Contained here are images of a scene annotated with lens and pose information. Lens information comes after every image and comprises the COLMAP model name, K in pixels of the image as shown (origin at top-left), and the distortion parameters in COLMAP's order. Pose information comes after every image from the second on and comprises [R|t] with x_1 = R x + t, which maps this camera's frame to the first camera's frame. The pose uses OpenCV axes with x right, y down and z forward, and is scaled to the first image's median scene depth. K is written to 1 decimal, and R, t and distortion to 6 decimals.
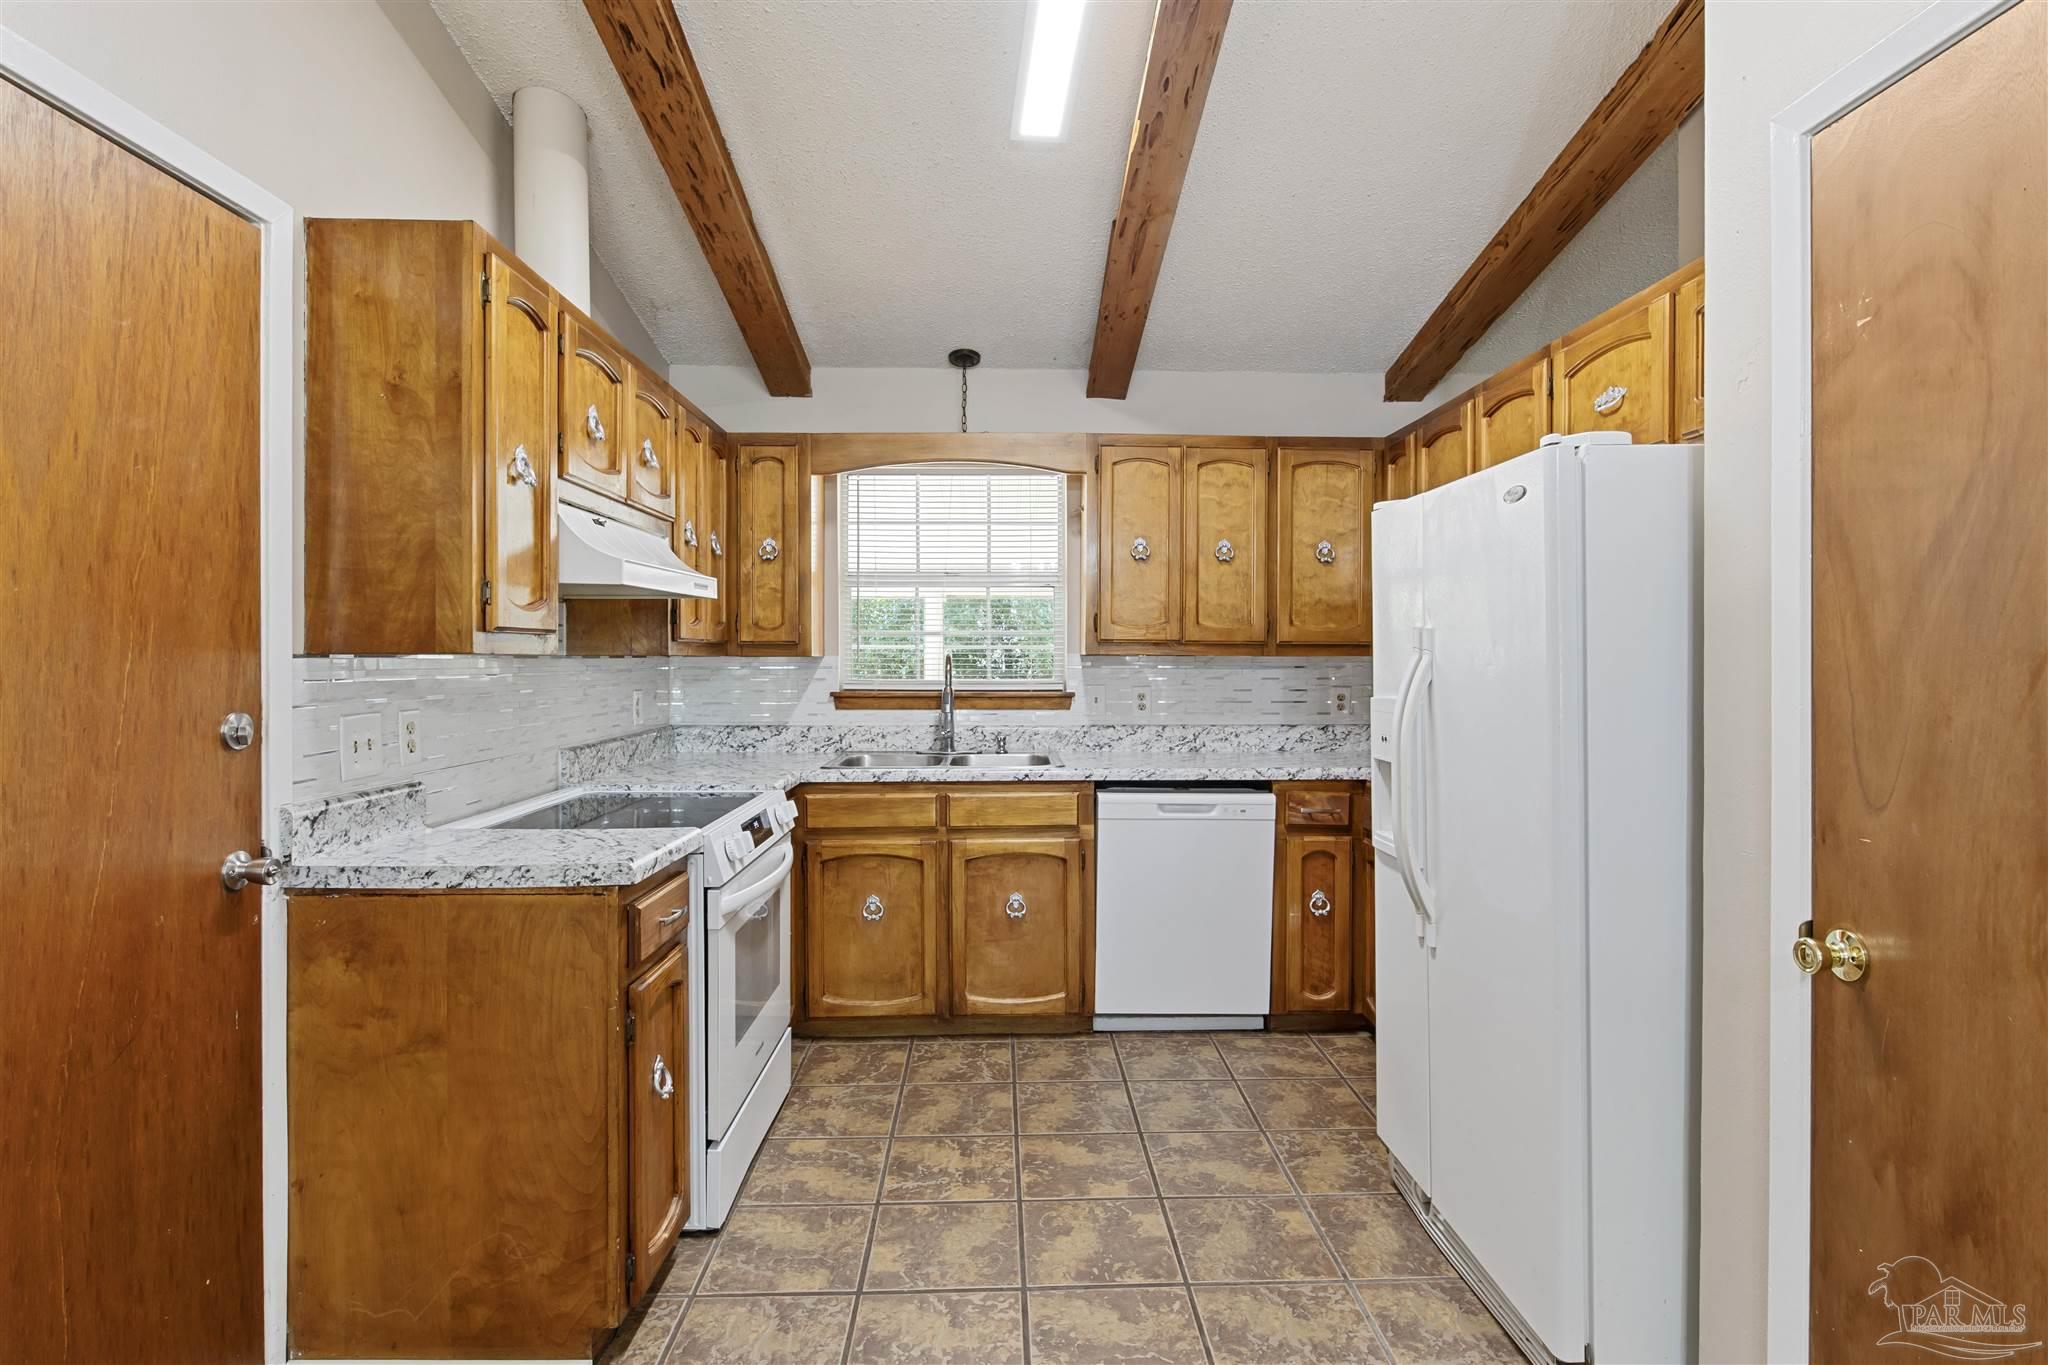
lens RADIAL K [[1030.9, 0, 1028.2], [0, 1030.9, 667.4], [0, 0, 1]] dist [-0.006567, 0.001522]
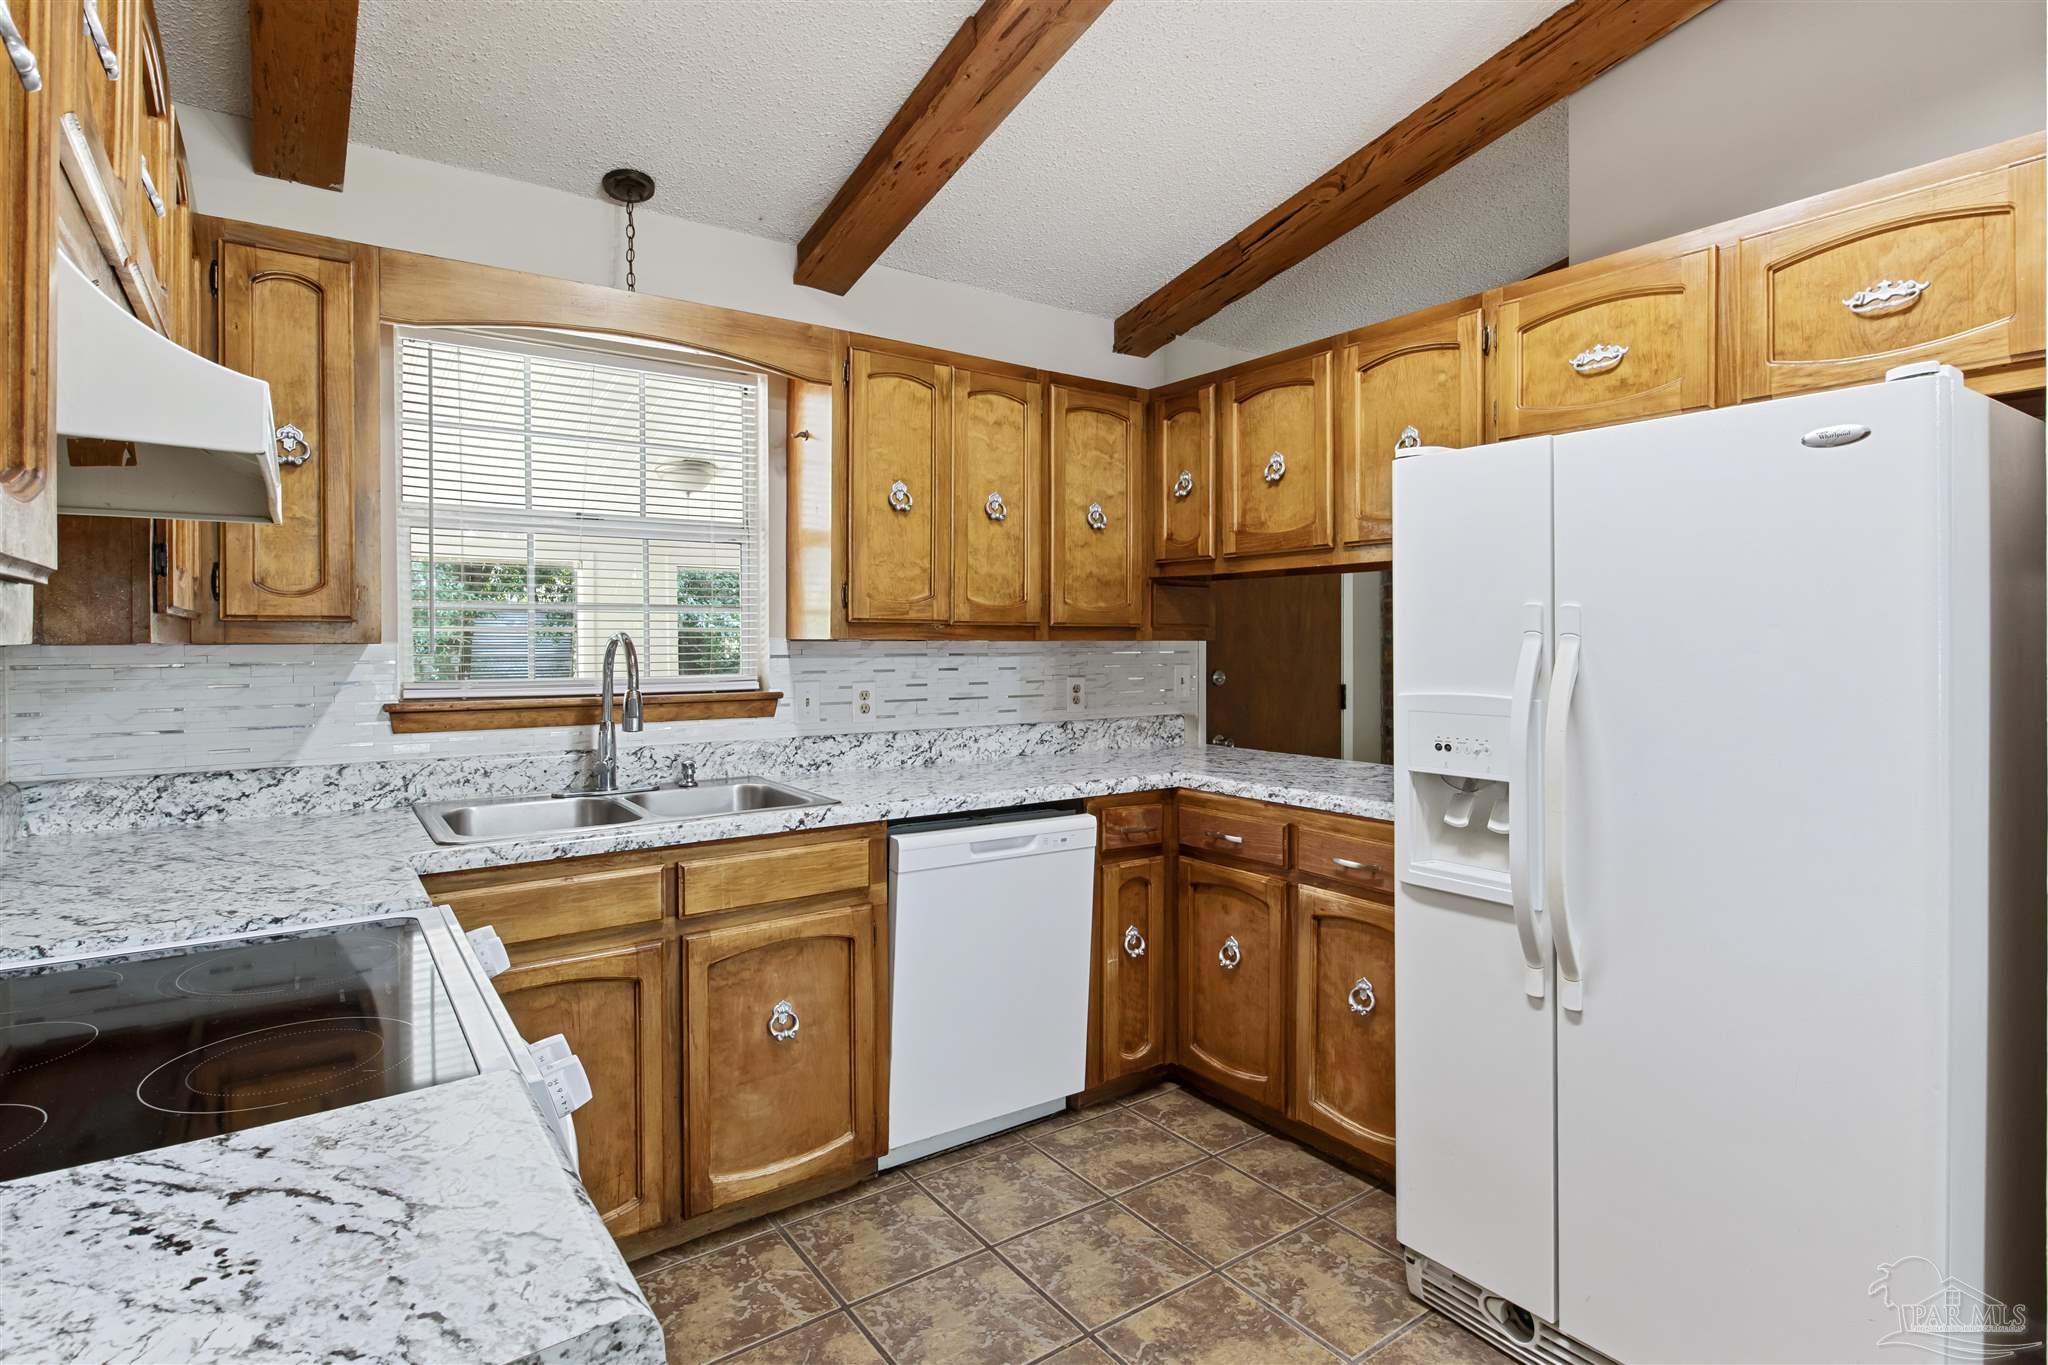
lens RADIAL K [[1030.9, 0, 1022.8], [0, 1030.9, 647.1], [0, 0, 1]] dist [-0.006567, 0.001522]
pose [[0.831884, -0.005707, 0.554920, -0.248751], [0.007328, 0.999973, -0.000702, -0.006252], [-0.554901, 0.004650, 0.831903, 0.365261]]
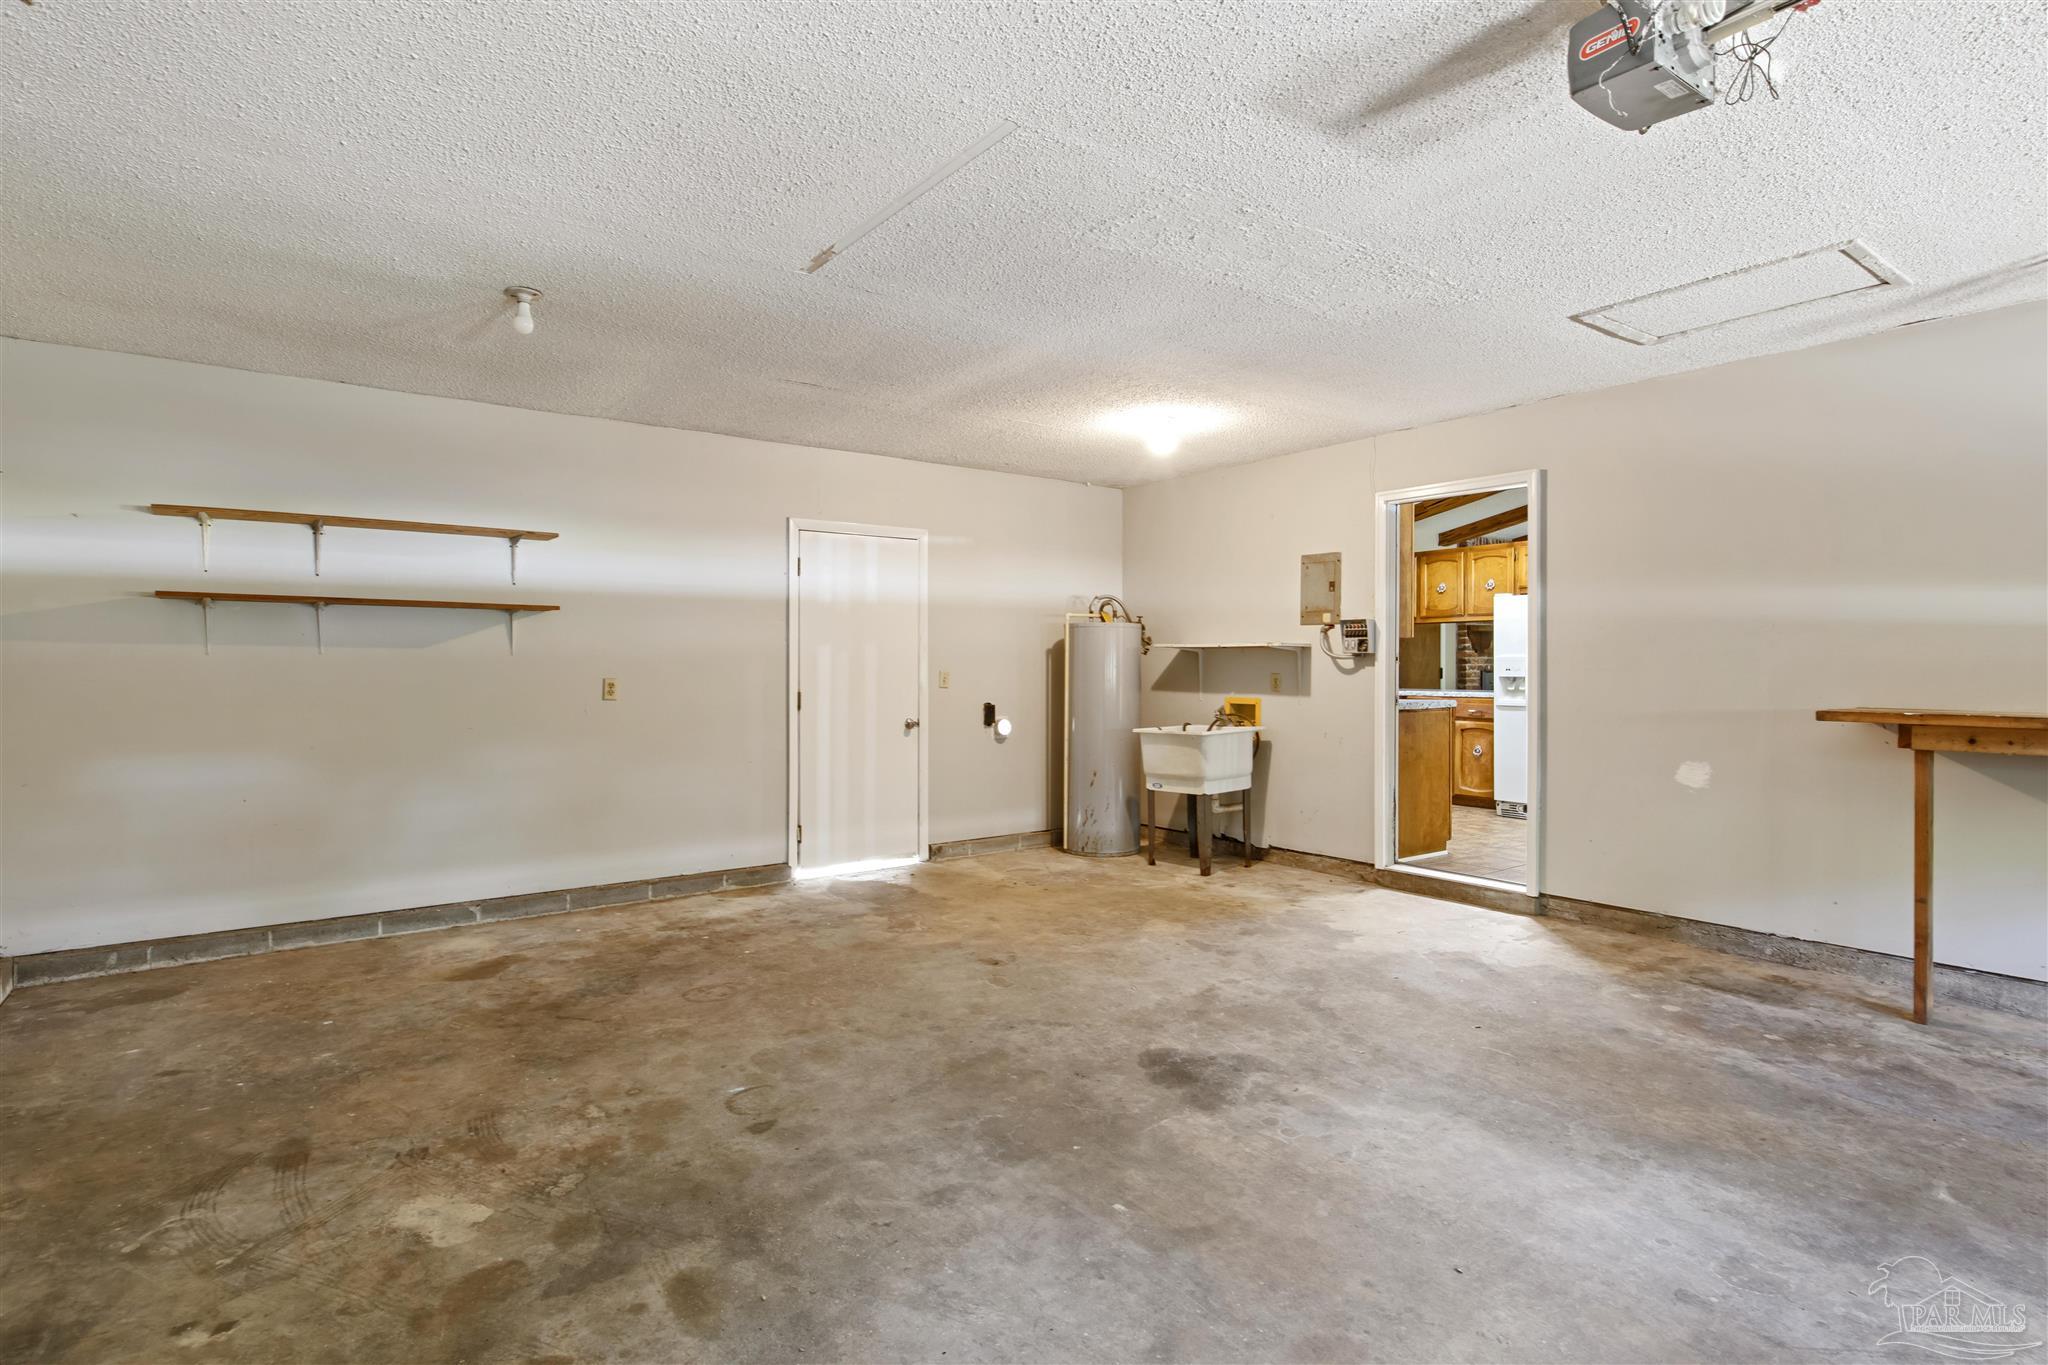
lens RADIAL K [[1030.9, 0, 1020.5], [0, 1030.9, 671.3], [0, 0, 1]] dist [-0.006567, 0.001522]
pose [[0.820375, -0.004801, 0.571806, -1.866738], [0.006098, 0.999981, -0.000353, 0.045747], [-0.571794, 0.003777, 0.820388, -0.509902]]
